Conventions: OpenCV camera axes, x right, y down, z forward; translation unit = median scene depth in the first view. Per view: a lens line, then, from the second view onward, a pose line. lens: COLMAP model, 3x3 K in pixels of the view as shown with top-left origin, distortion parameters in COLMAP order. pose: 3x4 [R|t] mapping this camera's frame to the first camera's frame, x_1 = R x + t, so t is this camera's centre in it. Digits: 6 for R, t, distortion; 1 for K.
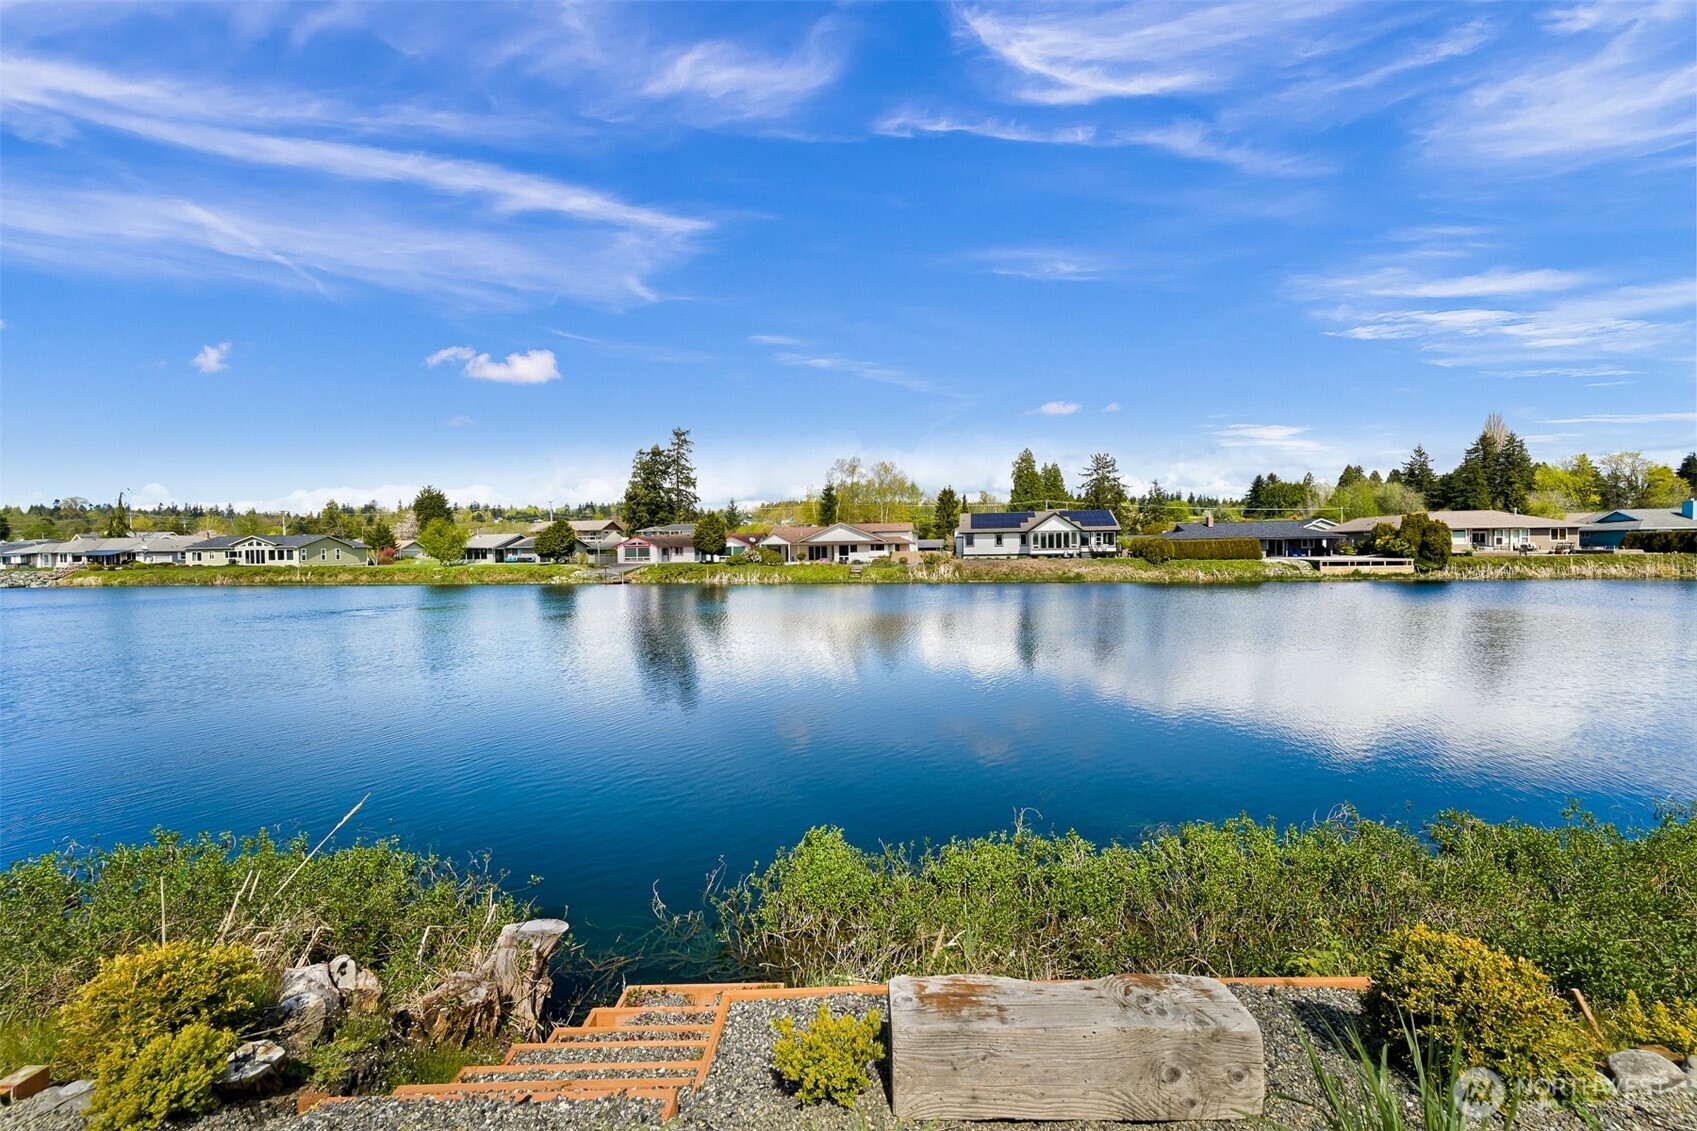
lens RADIAL K [[690.9, 0, 847.0], [0, 690.9, 547.0], [0, 0, 1]] dist [0.000373, -0.000132]
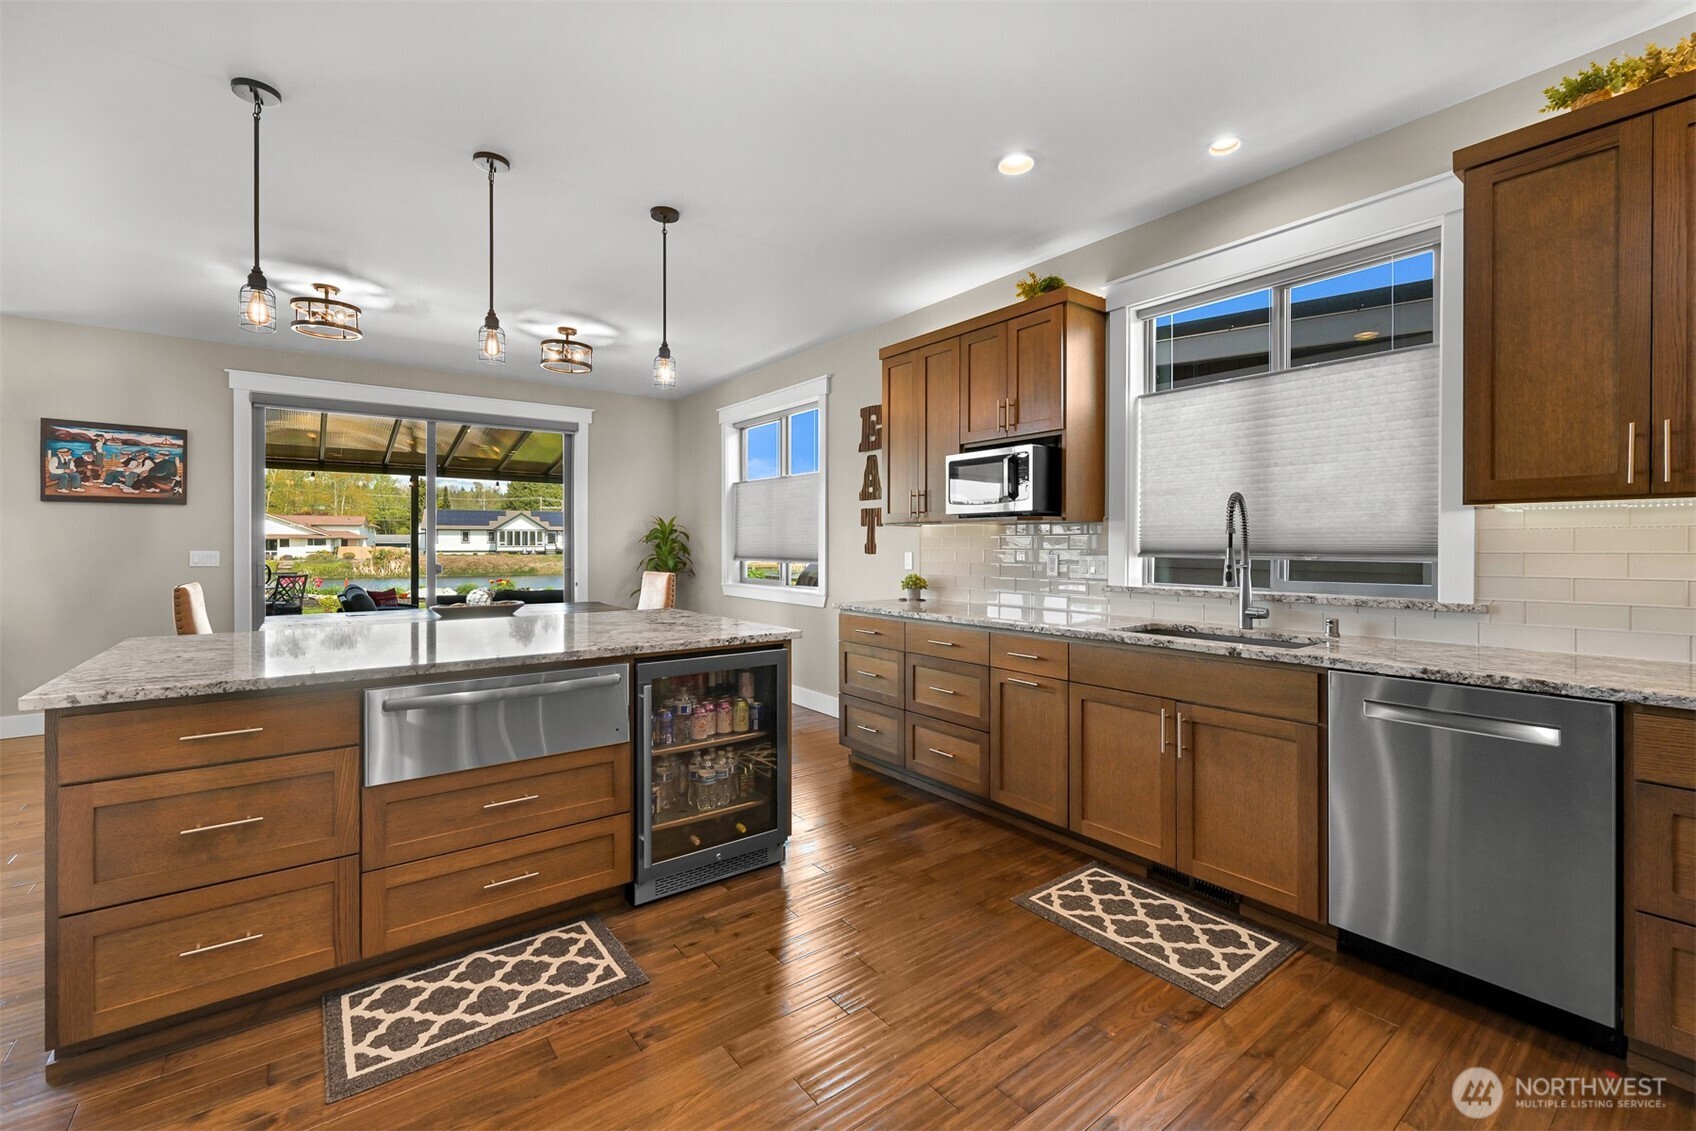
lens RADIAL K [[712.4, 0, 845.7], [0, 712.4, 545.7], [0, 0, 1]] dist [-0.002148, 0.000517]
pose [[0.788146, 0.014083, 0.615327, 0.014170], [-0.013660, 0.999892, -0.005388, 0.000890], [-0.615337, -0.004158, 0.788253, -0.175919]]
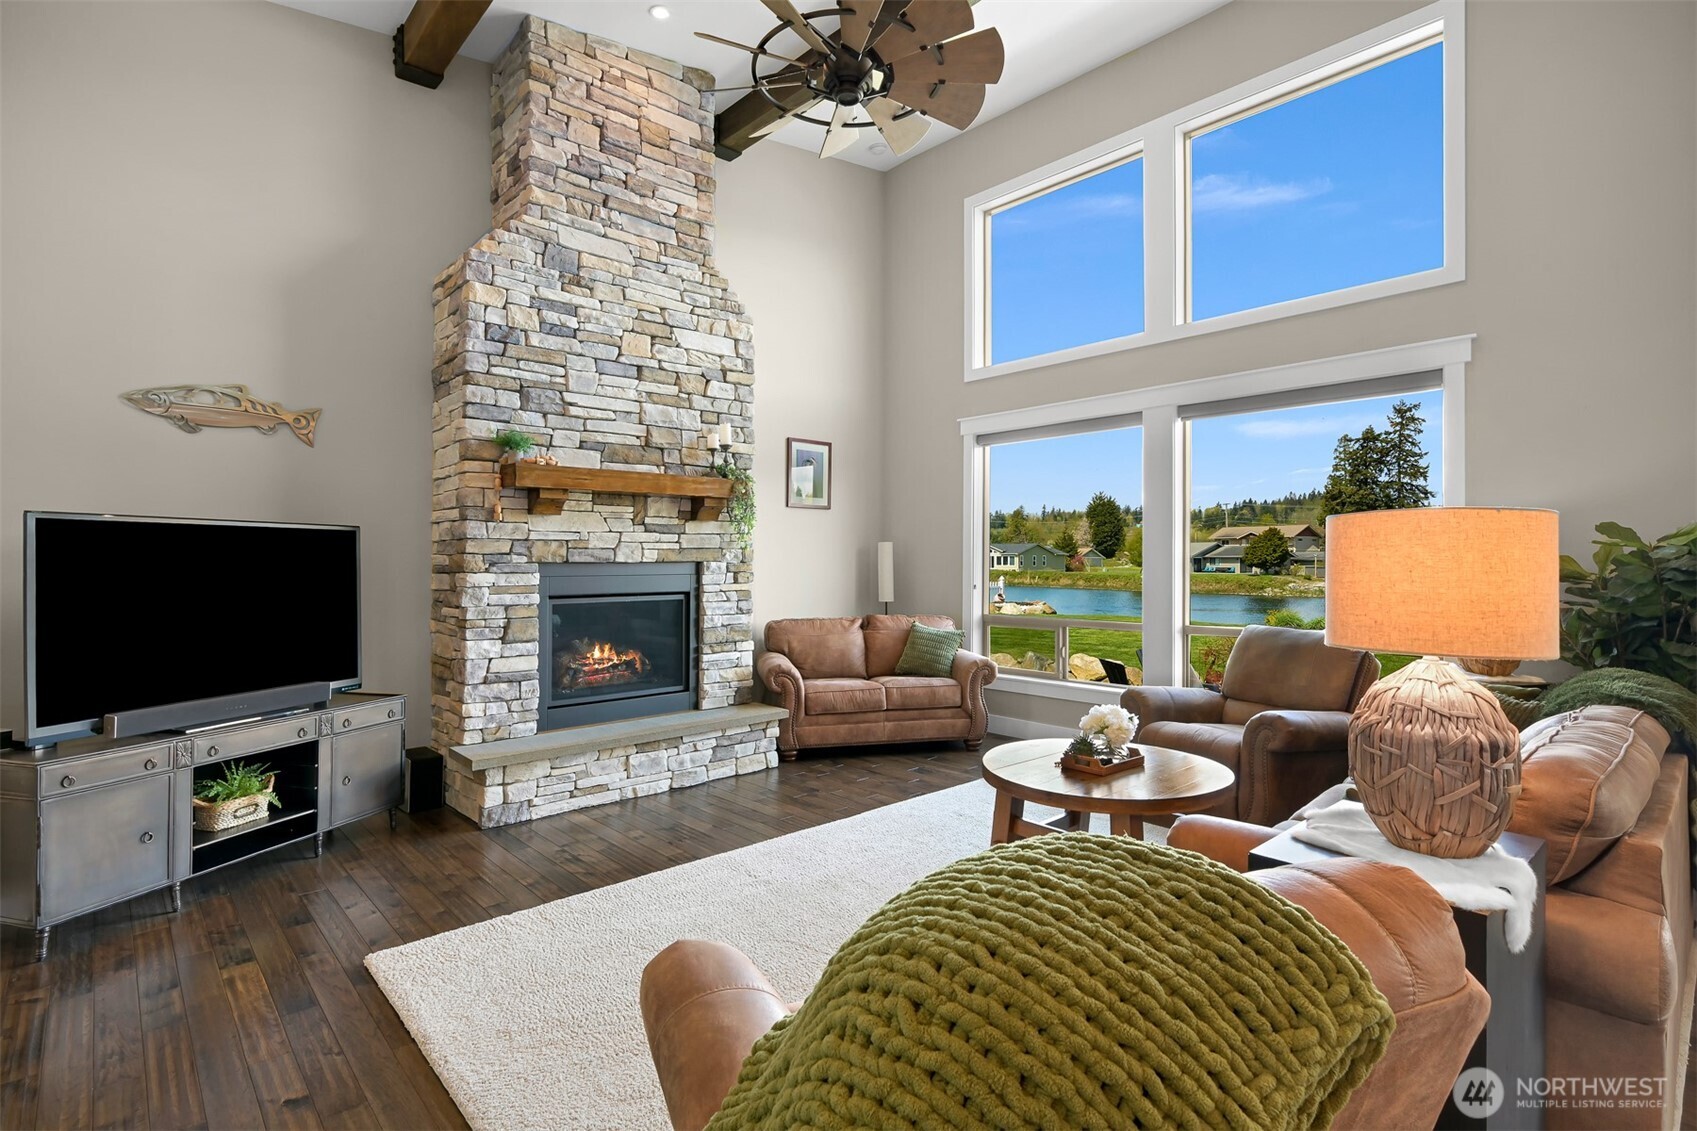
lens RADIAL K [[824.0, 0, 847.6], [0, 824.0, 555.2], [0, 0, 1]] dist [-0.004740, 0.000347]
pose [[0.684790, 0.010860, -0.728660, 0.000704], [-0.011744, 0.999924, 0.003866, 0.000421], [0.728646, 0.005910, 0.684865, -0.151833]]
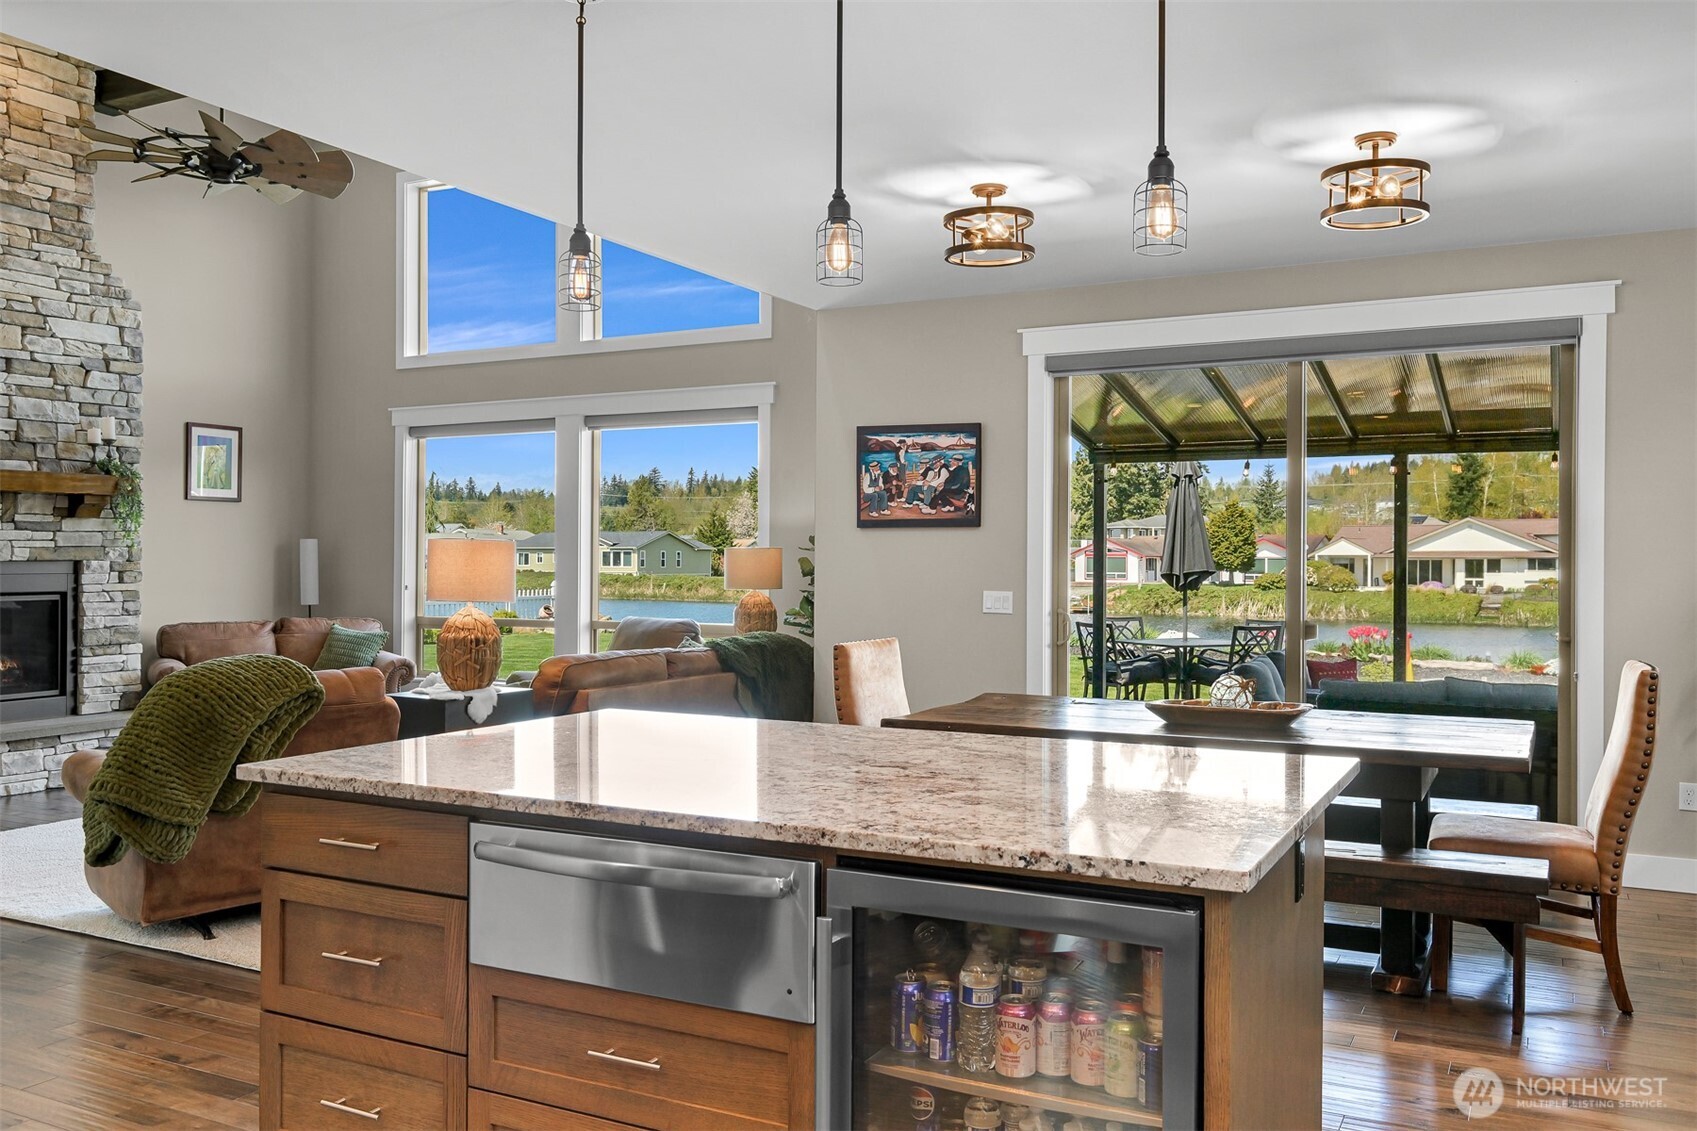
lens RADIAL K [[1358.2, 0, 858.0], [0, 1358.2, 565.5], [0, 0, 1]] dist [-0.005686, 0.001818]
pose [[0.896499, 0.019816, -0.442603, 0.030740], [-0.017017, 0.999802, 0.010294, -0.000113], [0.442719, -0.001697, 0.896659, -0.172719]]
